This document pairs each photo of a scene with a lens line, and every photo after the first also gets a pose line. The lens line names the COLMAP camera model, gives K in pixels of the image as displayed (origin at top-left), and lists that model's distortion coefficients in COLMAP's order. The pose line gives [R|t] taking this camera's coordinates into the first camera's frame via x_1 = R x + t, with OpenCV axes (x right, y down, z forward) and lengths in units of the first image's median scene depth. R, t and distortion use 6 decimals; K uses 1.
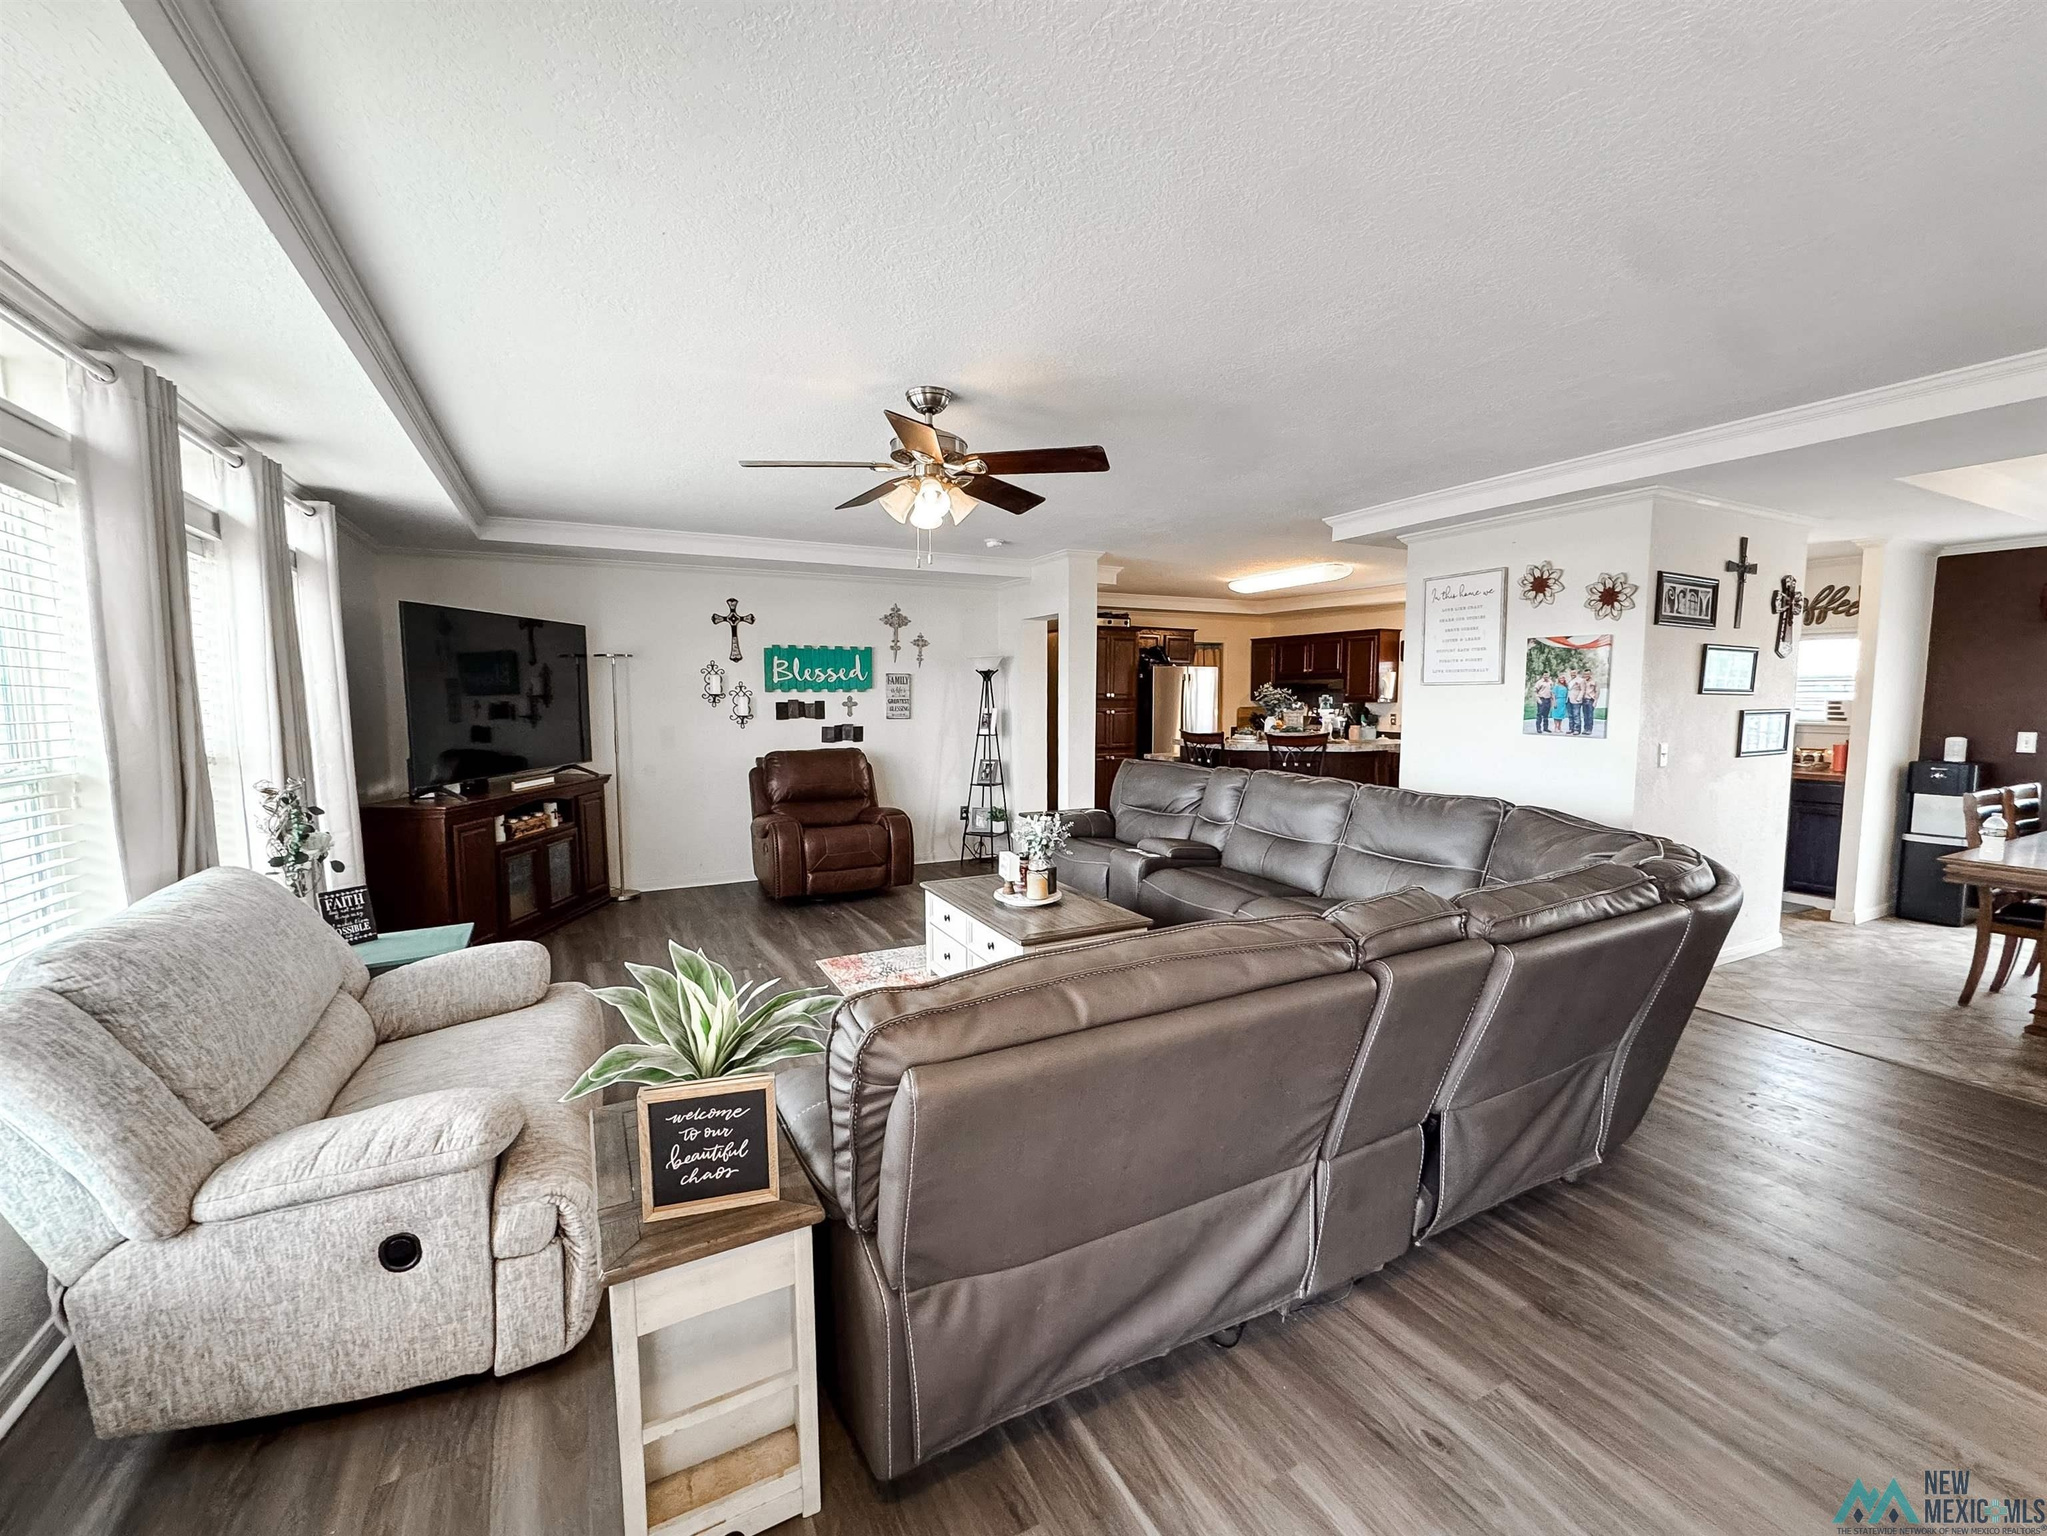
lens RADIAL K [[845.4, 0, 1023.5], [0, 845.4, 768.0], [0, 0, 1]] dist [-0.001583, -0.000084]
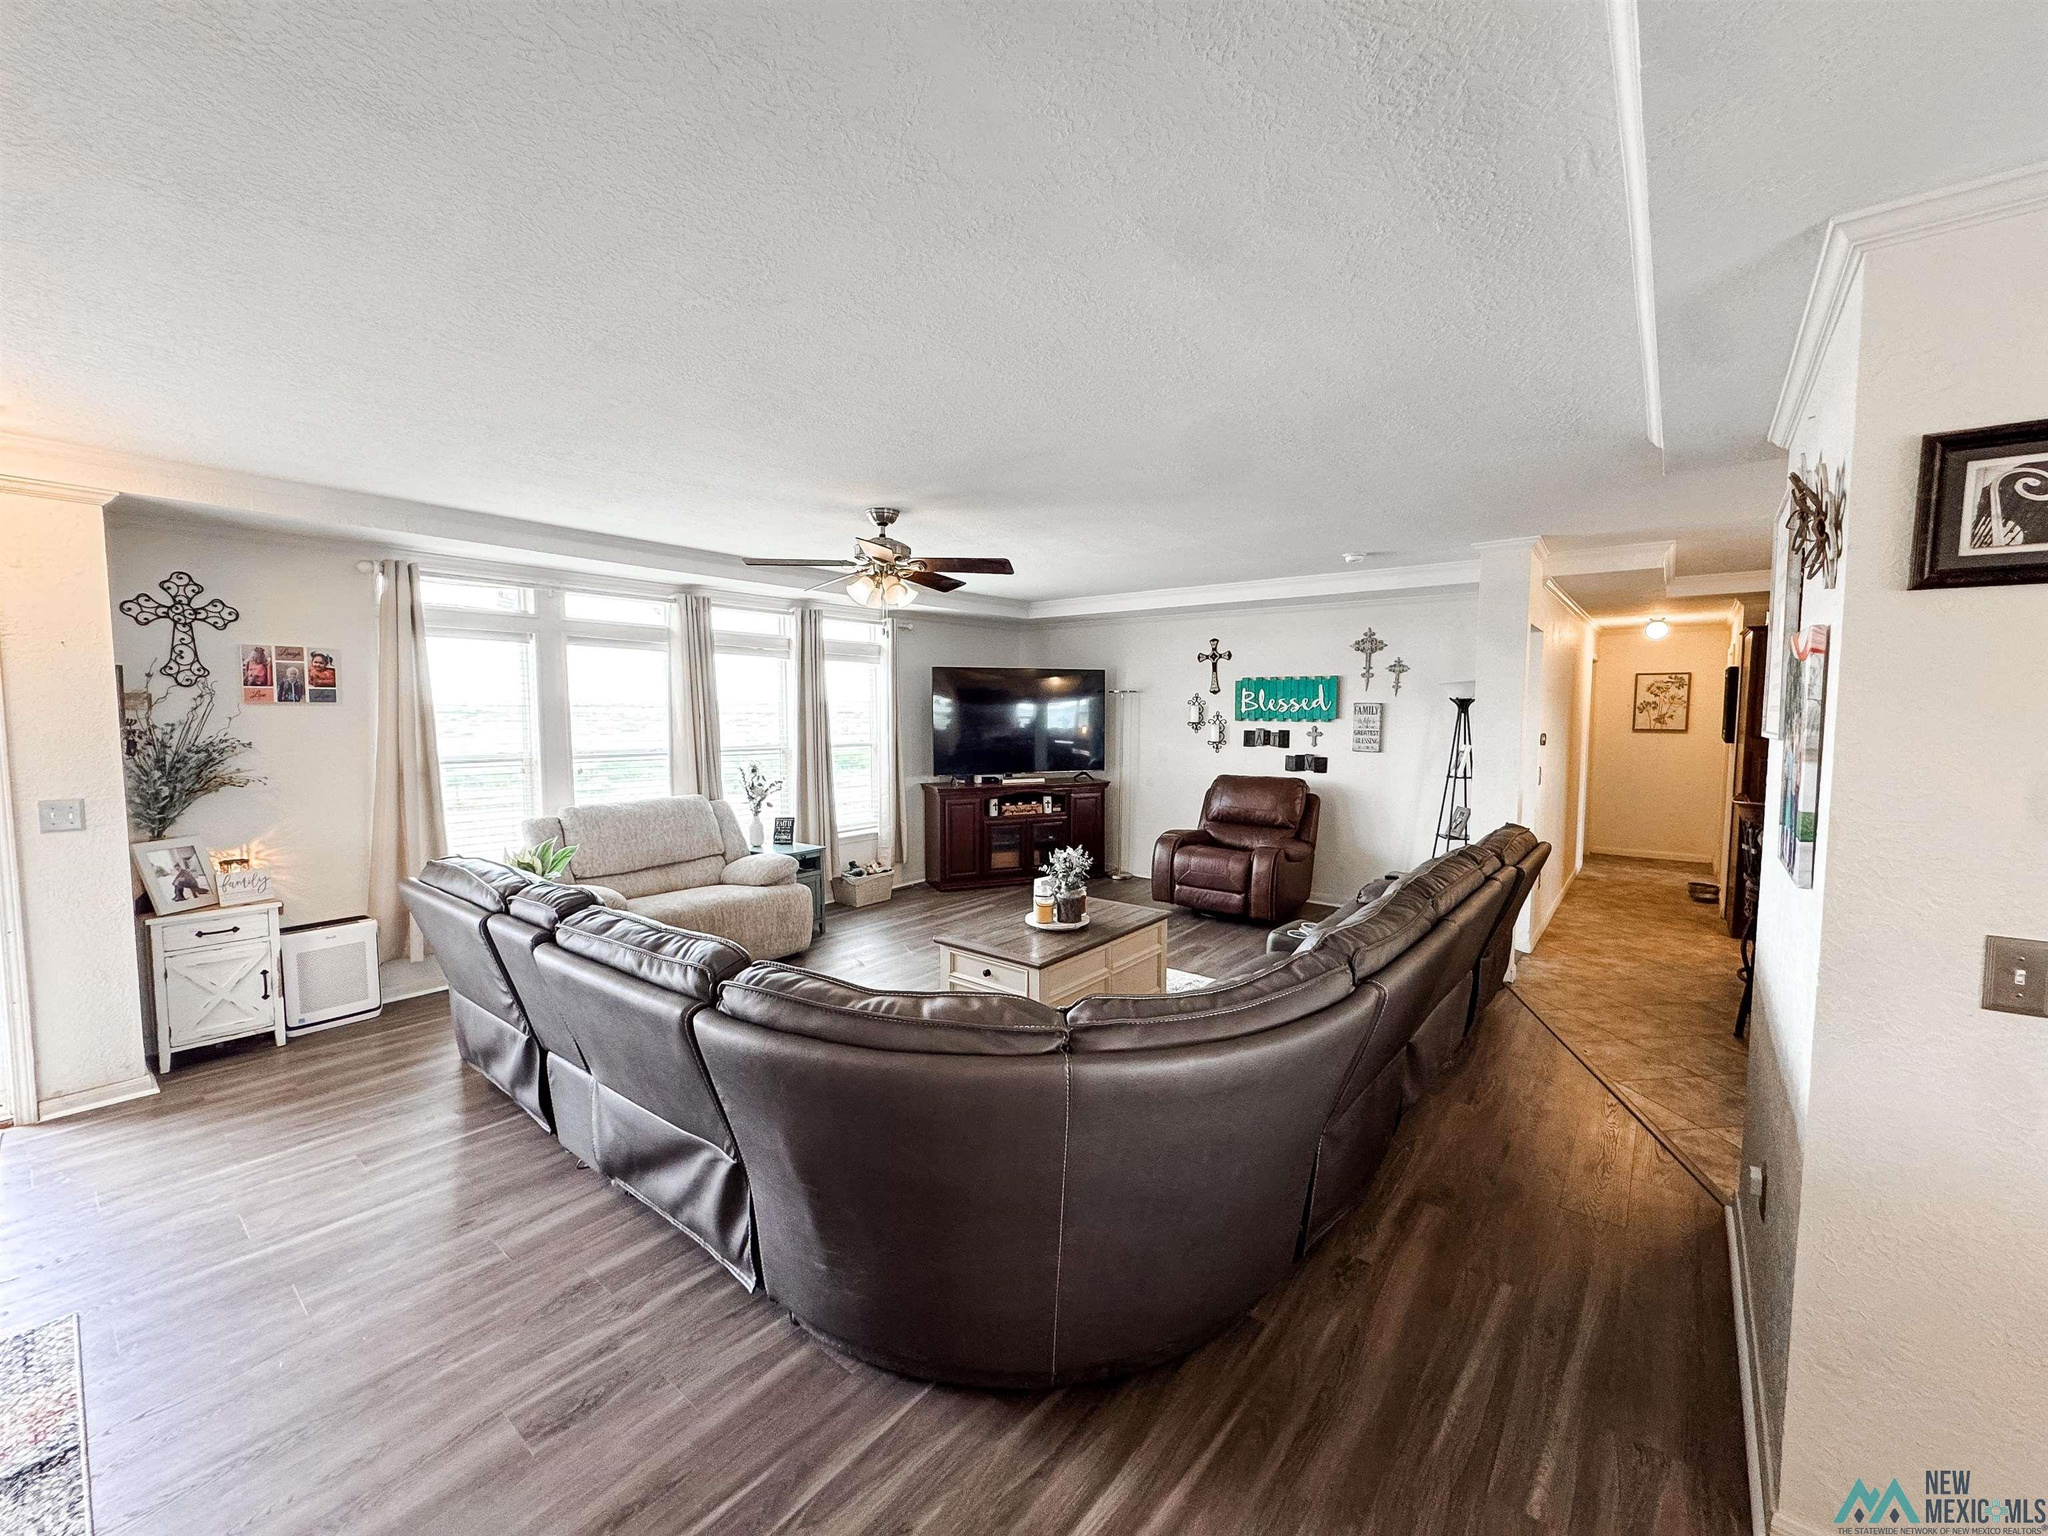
lens RADIAL K [[816.6, 0, 1024.0], [0, 816.6, 768.0], [0, 0, 1]] dist [-0.004601, -0.000414]
pose [[0.397597, 0.070186, -0.914872, 0.549762], [-0.087077, 0.995456, 0.038525, -0.044883], [0.913419, 0.064347, 0.401902, 0.319383]]
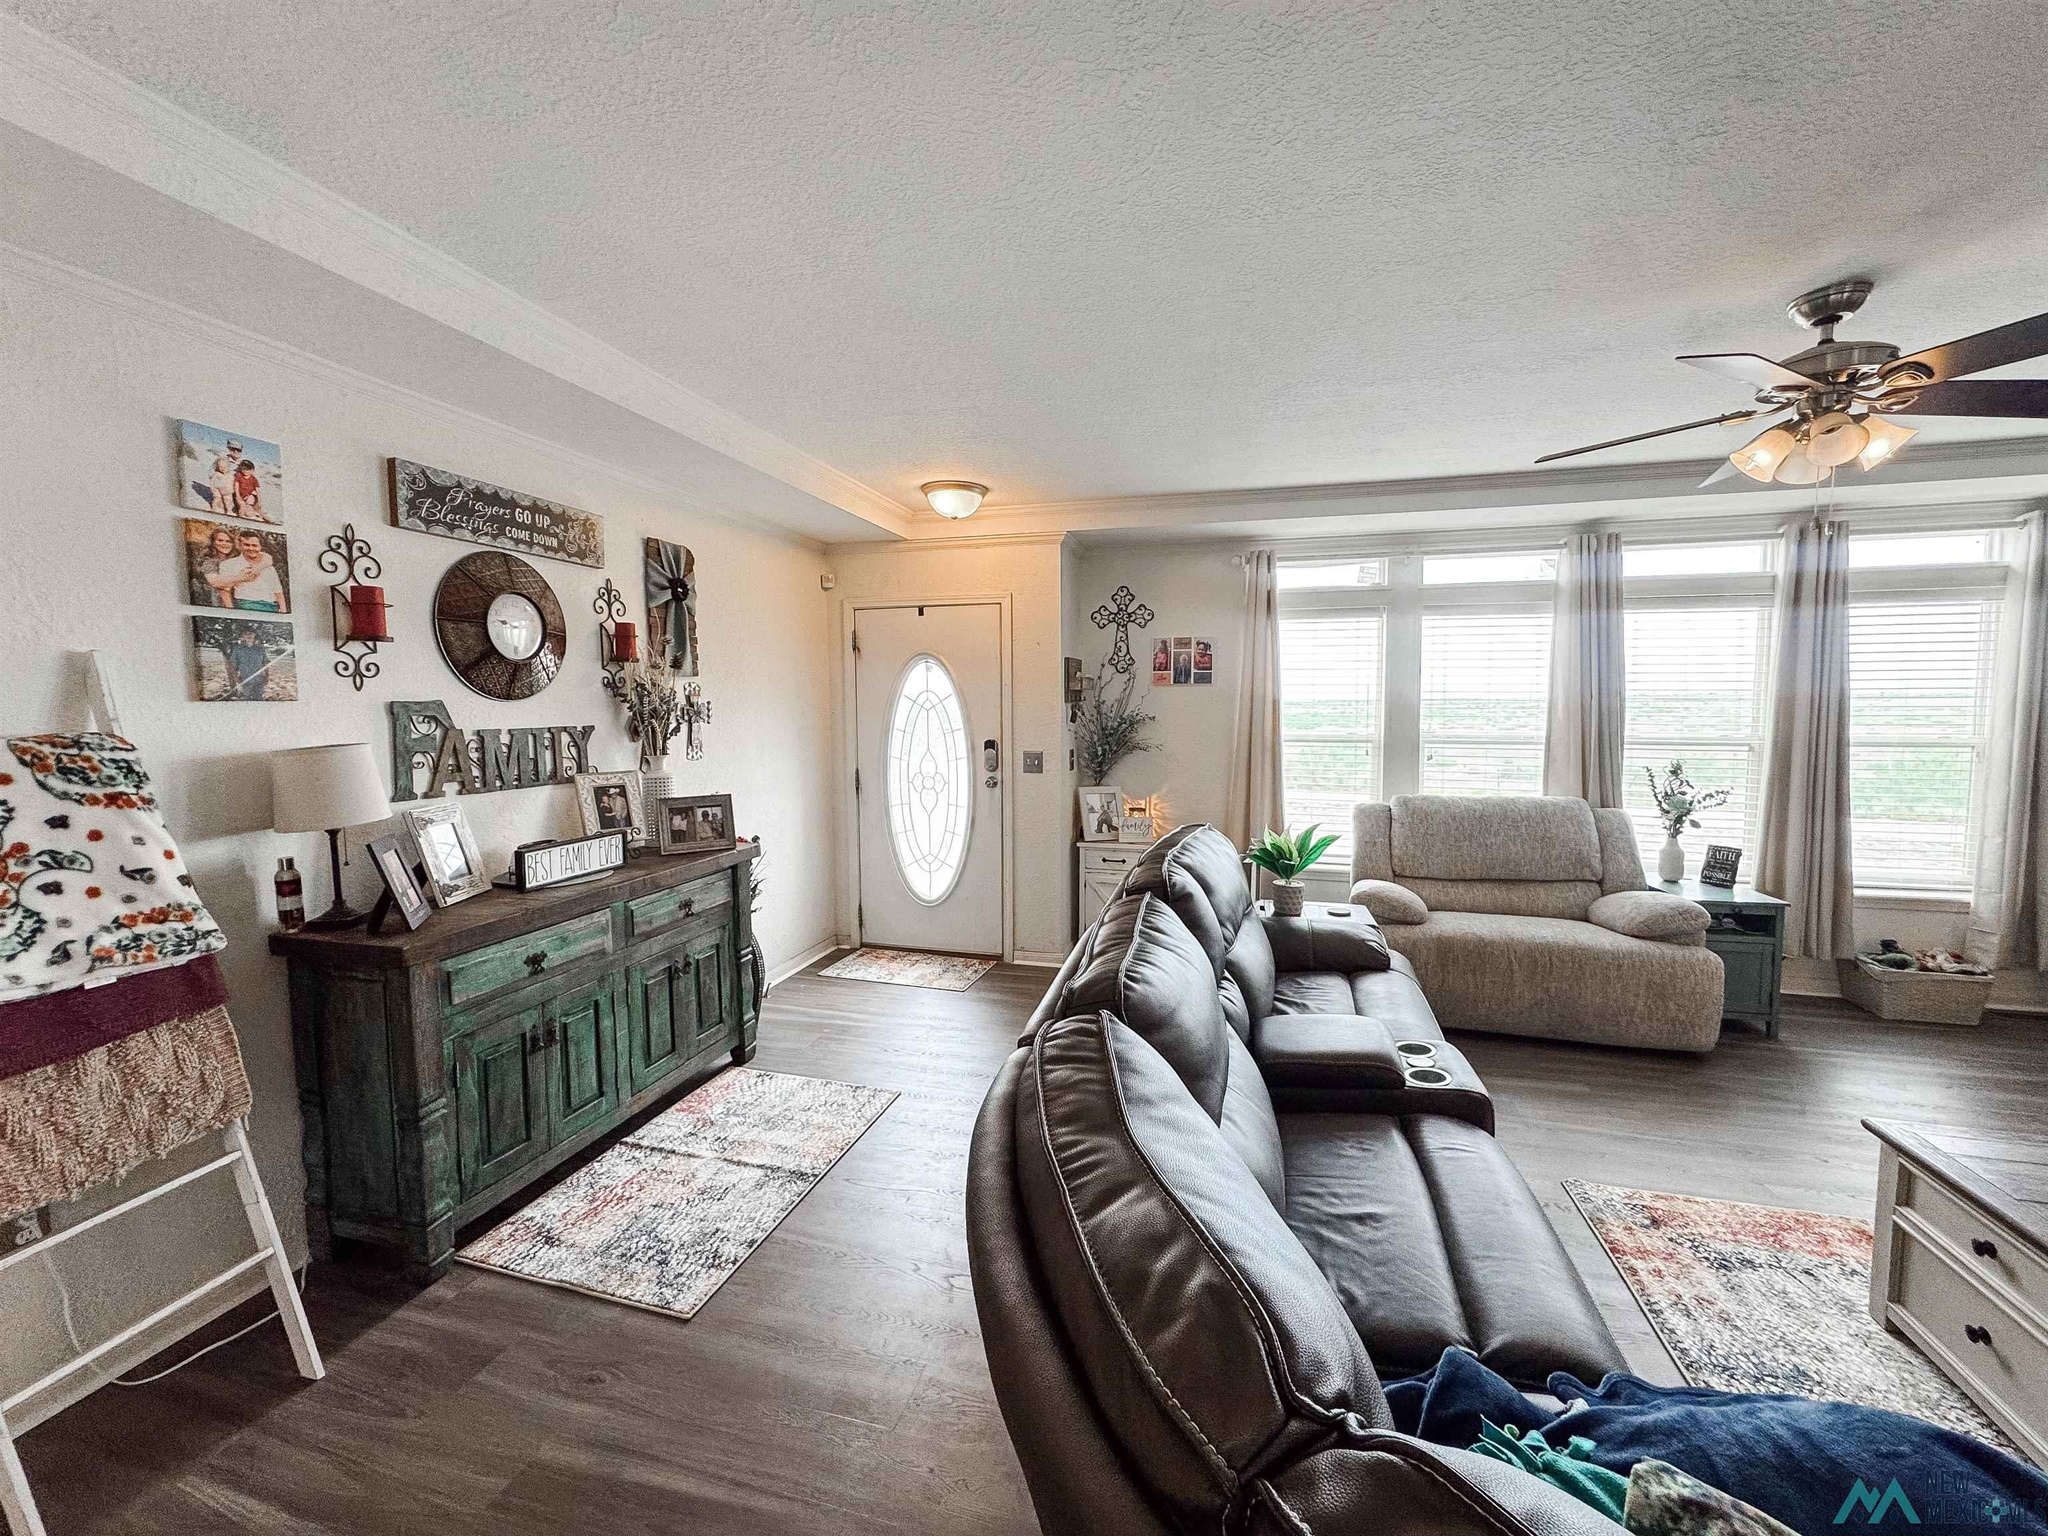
lens RADIAL K [[816.6, 0, 1024.0], [0, 816.6, 768.0], [0, 0, 1]] dist [-0.004601, -0.000414]
pose [[-0.688089, 0.061326, -0.723030, 0.408678], [-0.059638, 0.988272, 0.140579, -0.042712], [0.723171, 0.139851, -0.676362, 0.463647]]
